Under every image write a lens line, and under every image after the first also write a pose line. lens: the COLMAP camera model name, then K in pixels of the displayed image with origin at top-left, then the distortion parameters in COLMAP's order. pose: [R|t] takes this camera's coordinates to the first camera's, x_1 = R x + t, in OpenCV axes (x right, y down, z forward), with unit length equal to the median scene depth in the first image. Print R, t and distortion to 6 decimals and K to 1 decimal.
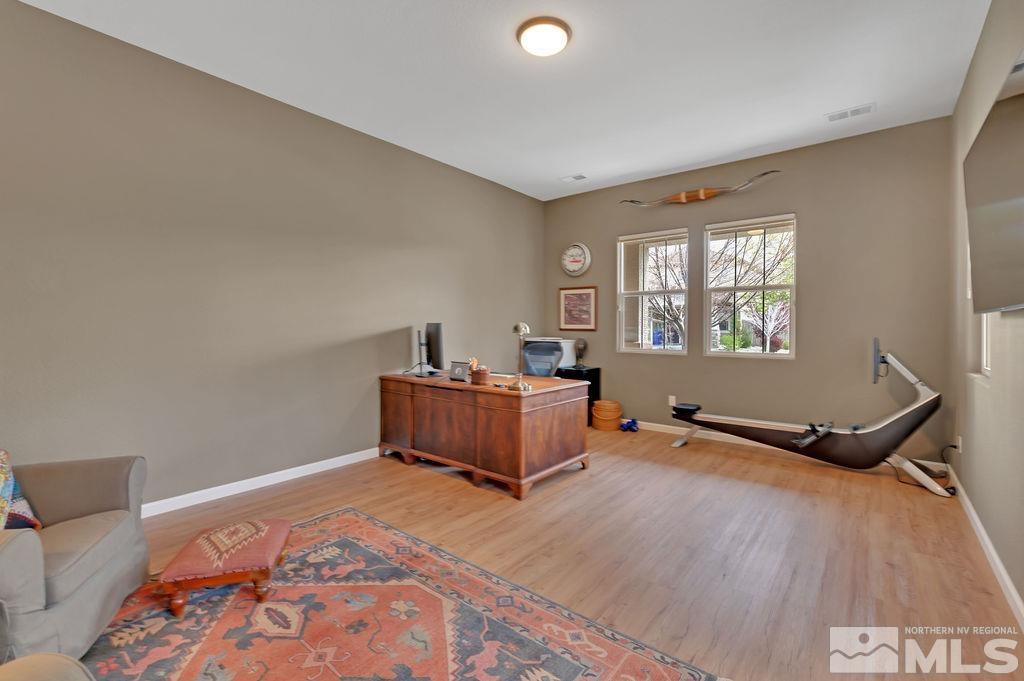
lens RADIAL K [[448.4, 0, 517.7], [0, 448.4, 331.6], [0, 0, 1]] dist [0.004267, -0.001653]
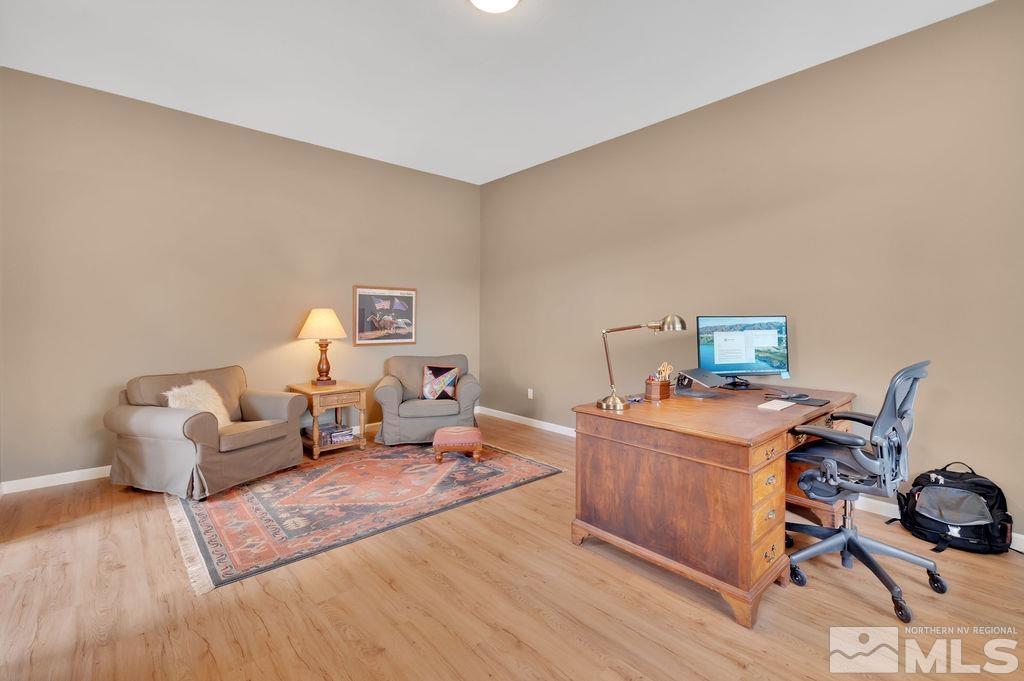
lens RADIAL K [[448.4, 0, 517.8], [0, 448.4, 336.2], [0, 0, 1]] dist [0.004267, -0.001653]
pose [[-0.155208, 0.032793, -0.987337, 1.144372], [-0.019093, 0.999163, 0.036188, -0.008579], [0.987697, 0.024468, -0.154452, 1.502275]]
